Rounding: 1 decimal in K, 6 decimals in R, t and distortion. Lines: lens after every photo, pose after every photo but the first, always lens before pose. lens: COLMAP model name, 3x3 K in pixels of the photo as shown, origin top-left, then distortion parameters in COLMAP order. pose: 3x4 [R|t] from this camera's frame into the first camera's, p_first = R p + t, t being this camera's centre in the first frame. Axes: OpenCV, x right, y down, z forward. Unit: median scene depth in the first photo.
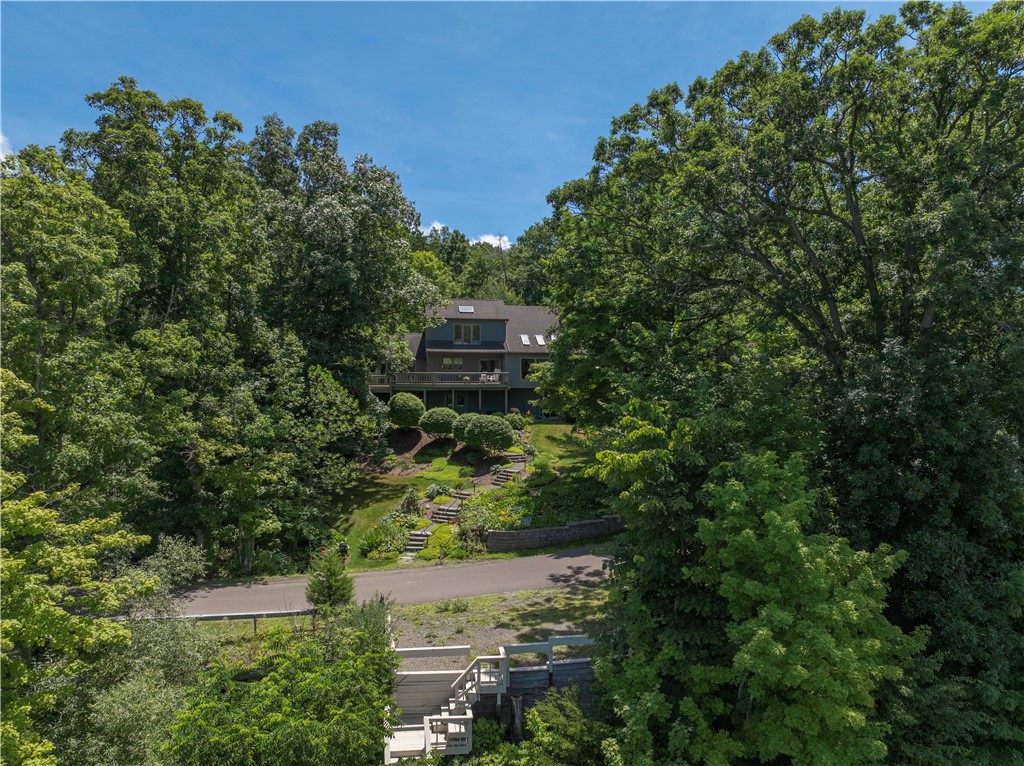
lens RADIAL K [[716.5, 0, 512.0], [0, 716.5, 383.0], [0, 0, 1]] dist [-0.024868, 0.000303]
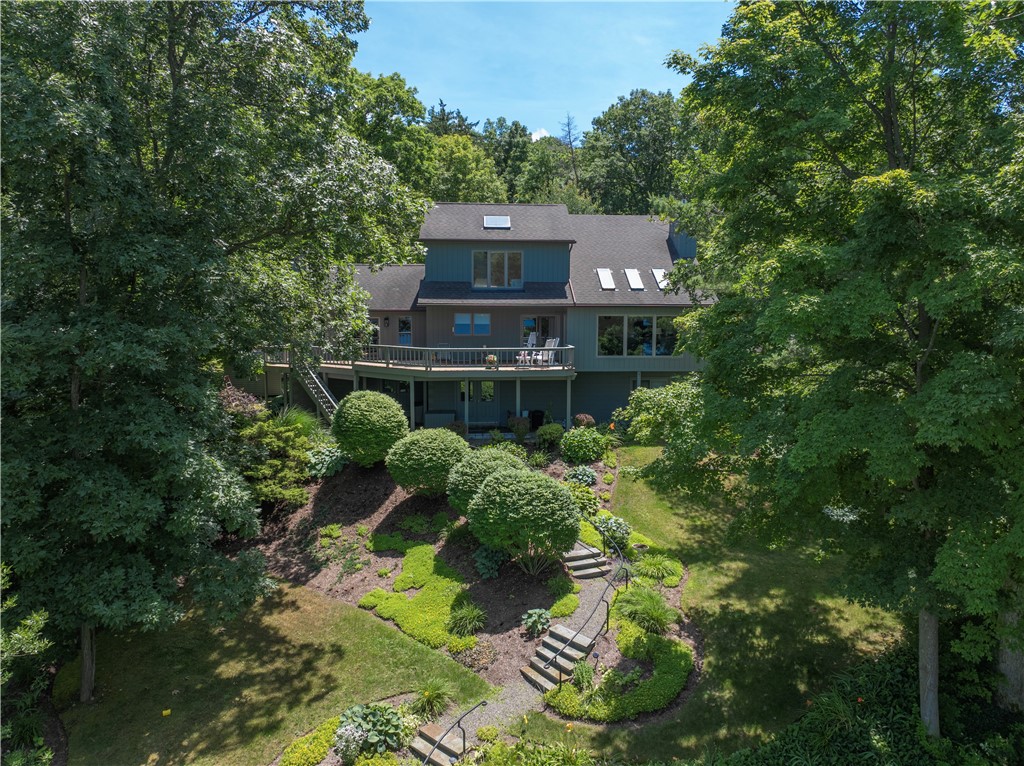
lens RADIAL K [[716.5, 0, 512.0], [0, 716.5, 383.0], [0, 0, 1]] dist [-0.024868, 0.000303]
pose [[0.994931, 0.011658, -0.099882, 0.003051], [0.000356, 0.992843, 0.119423, -0.054717], [0.100559, -0.118853, 0.987807, 0.527932]]
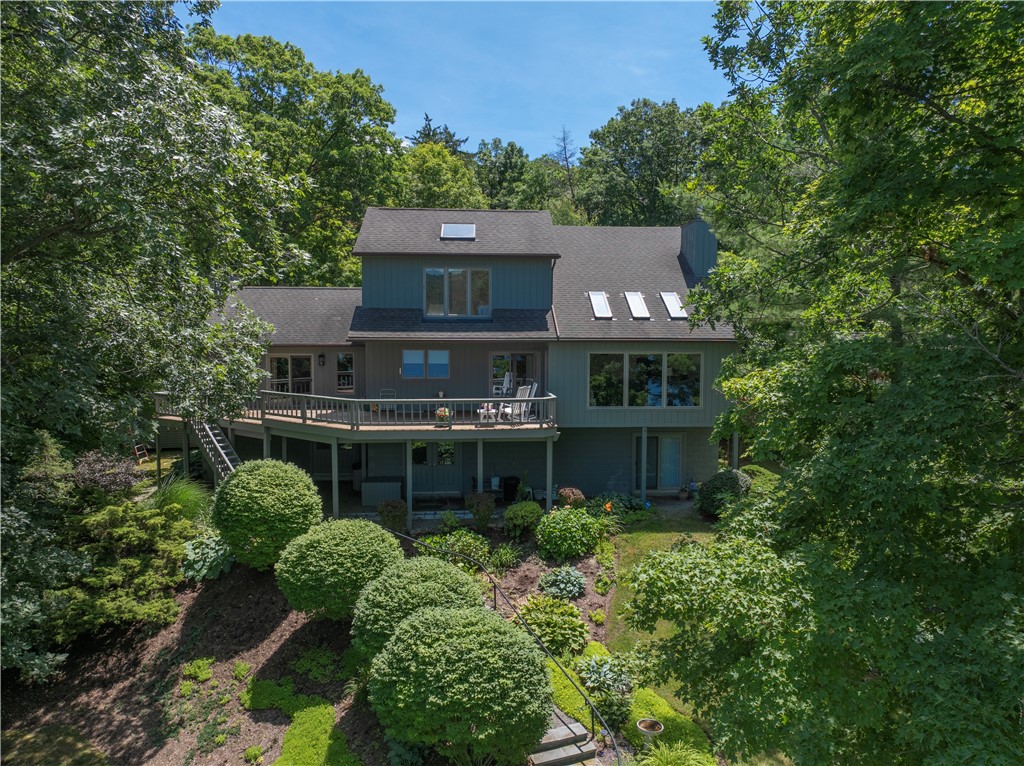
lens RADIAL K [[716.5, 0, 512.0], [0, 716.5, 383.0], [0, 0, 1]] dist [-0.024868, 0.000303]
pose [[0.994526, 0.007498, -0.104215, 0.012765], [0.000941, 0.996738, 0.080697, -0.056910], [0.104481, -0.080353, 0.991276, 0.680493]]
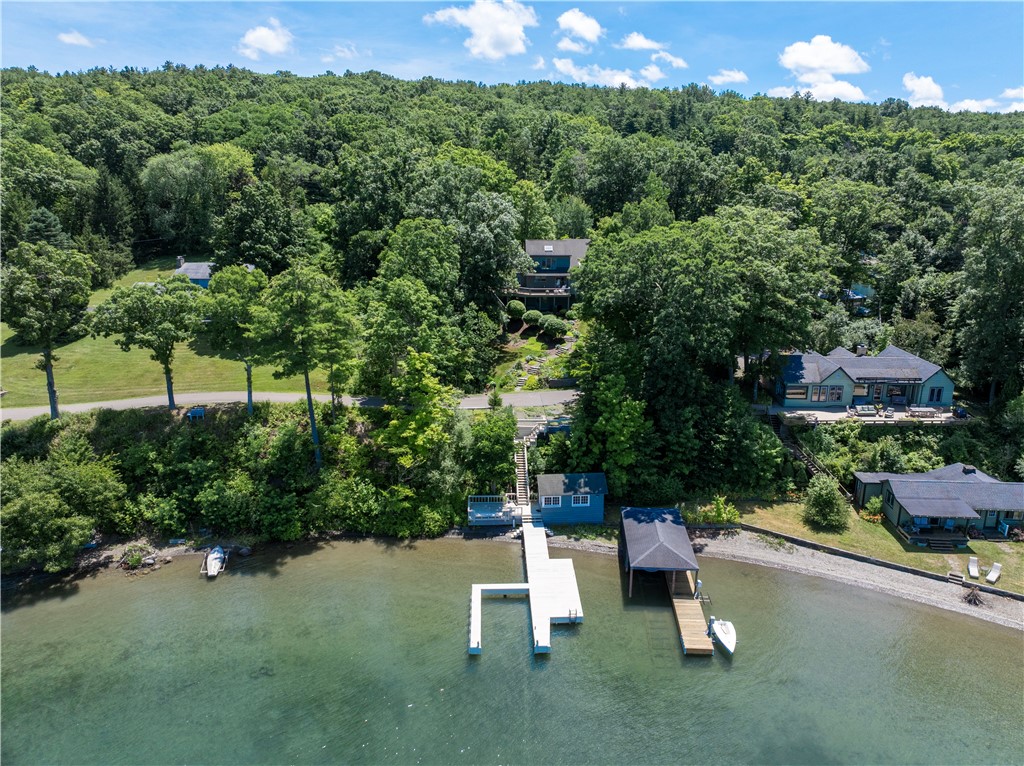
lens RADIAL K [[716.5, 0, 512.0], [0, 716.5, 383.0], [0, 0, 1]] dist [-0.024868, 0.000303]
pose [[0.990159, 0.039612, -0.134225, 0.116107], [-0.001249, 0.961568, 0.274562, -0.316268], [0.139942, -0.271693, 0.952155, -0.950816]]
